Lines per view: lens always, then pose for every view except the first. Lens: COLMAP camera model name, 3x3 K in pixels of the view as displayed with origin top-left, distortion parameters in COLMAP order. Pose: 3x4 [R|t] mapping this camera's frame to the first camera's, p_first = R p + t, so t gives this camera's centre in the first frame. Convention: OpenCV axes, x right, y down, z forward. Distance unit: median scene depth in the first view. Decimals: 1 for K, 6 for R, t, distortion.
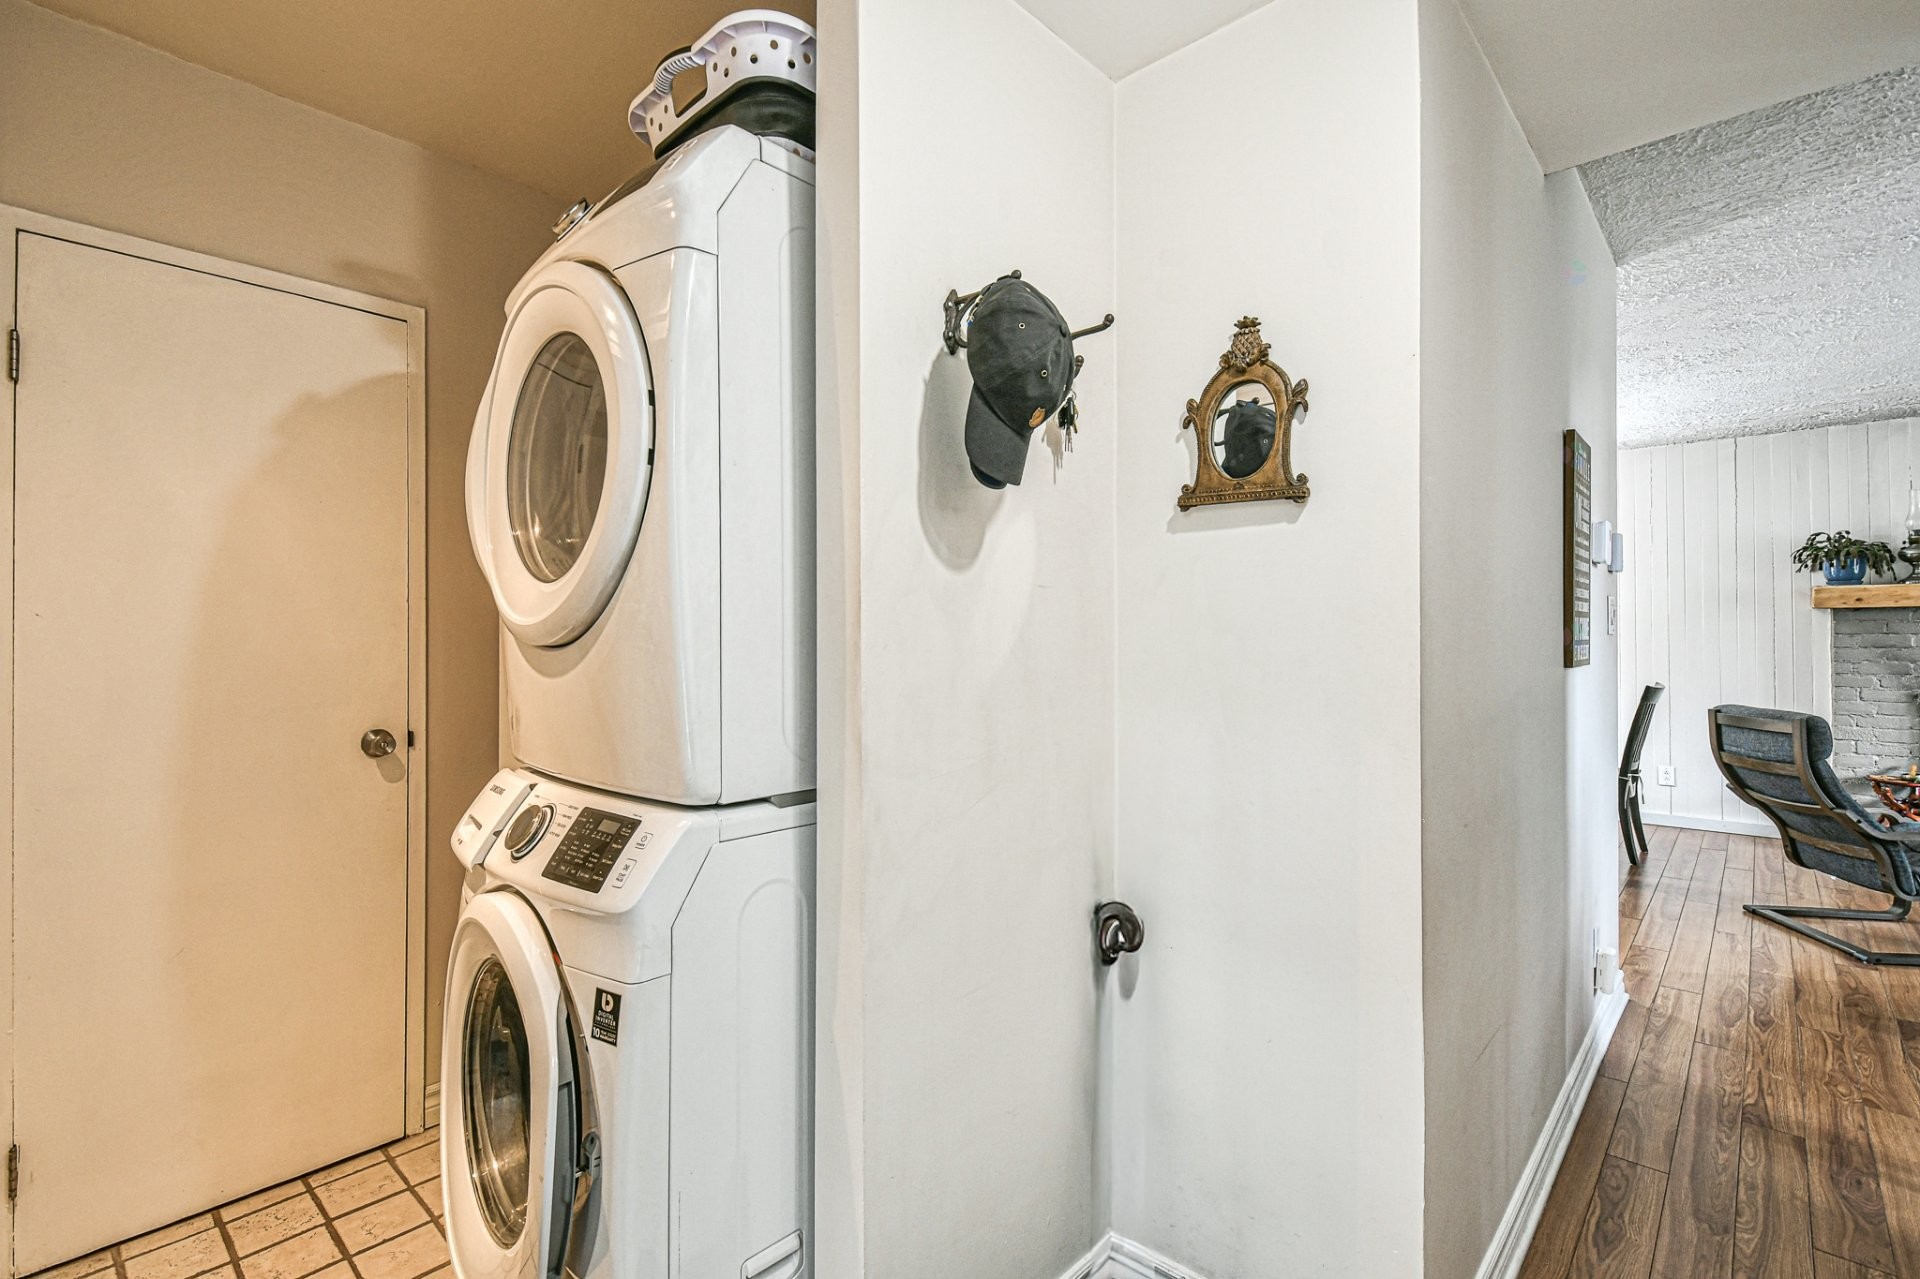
lens RADIAL K [[879.4, 0, 952.9], [0, 879.4, 650.5], [0, 0, 1]] dist [0.017706, -0.009756]
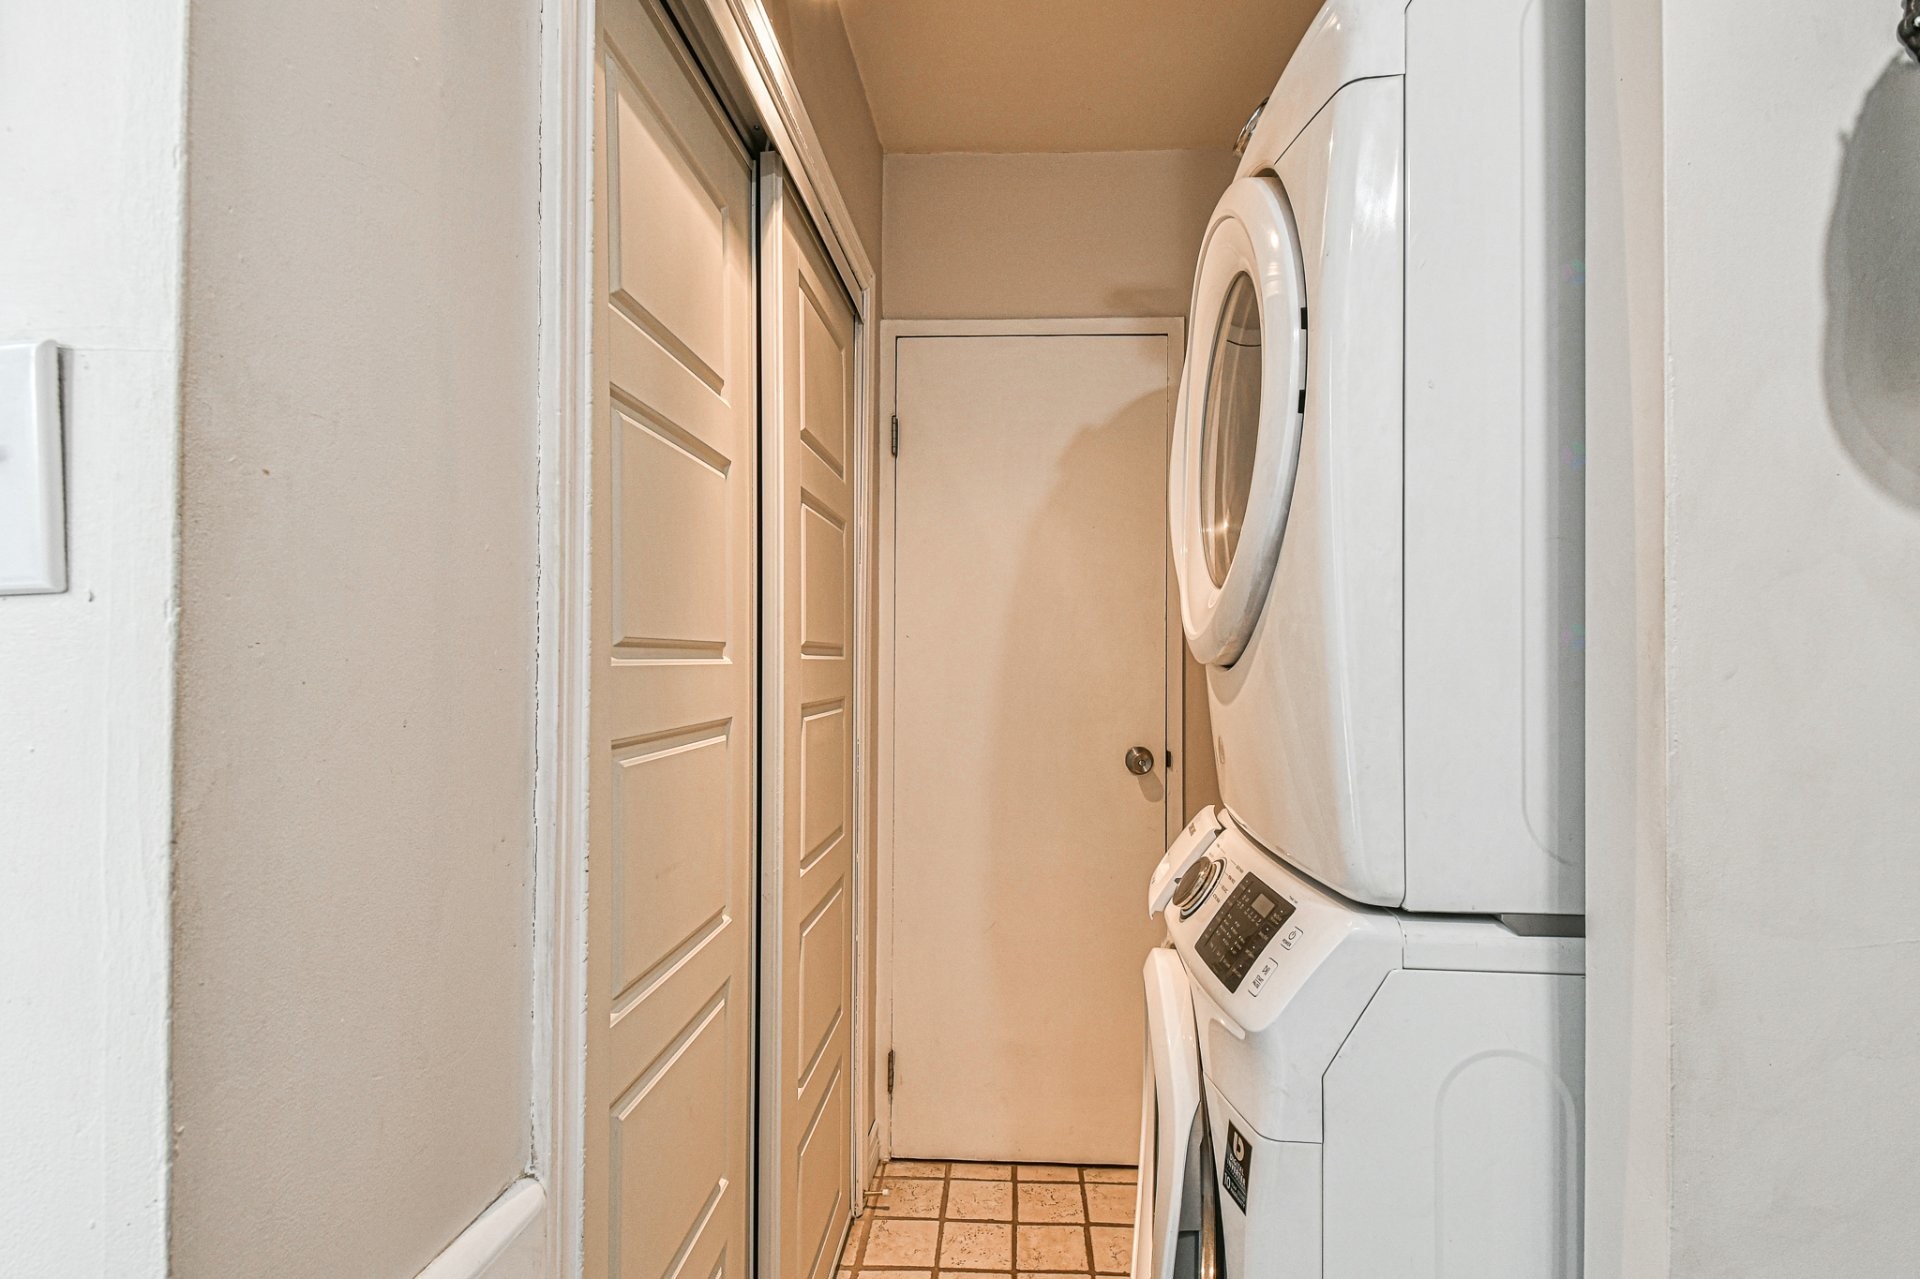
lens RADIAL K [[929.9, 0, 959.2], [0, 929.9, 651.6], [0, 0, 1]] dist [0.025987, -0.012416]
pose [[0.637607, 0.000432, -0.770362, 0.058211], [-0.017192, 0.999759, -0.013669, -0.001662], [0.770170, 0.021959, 0.637461, 0.282526]]
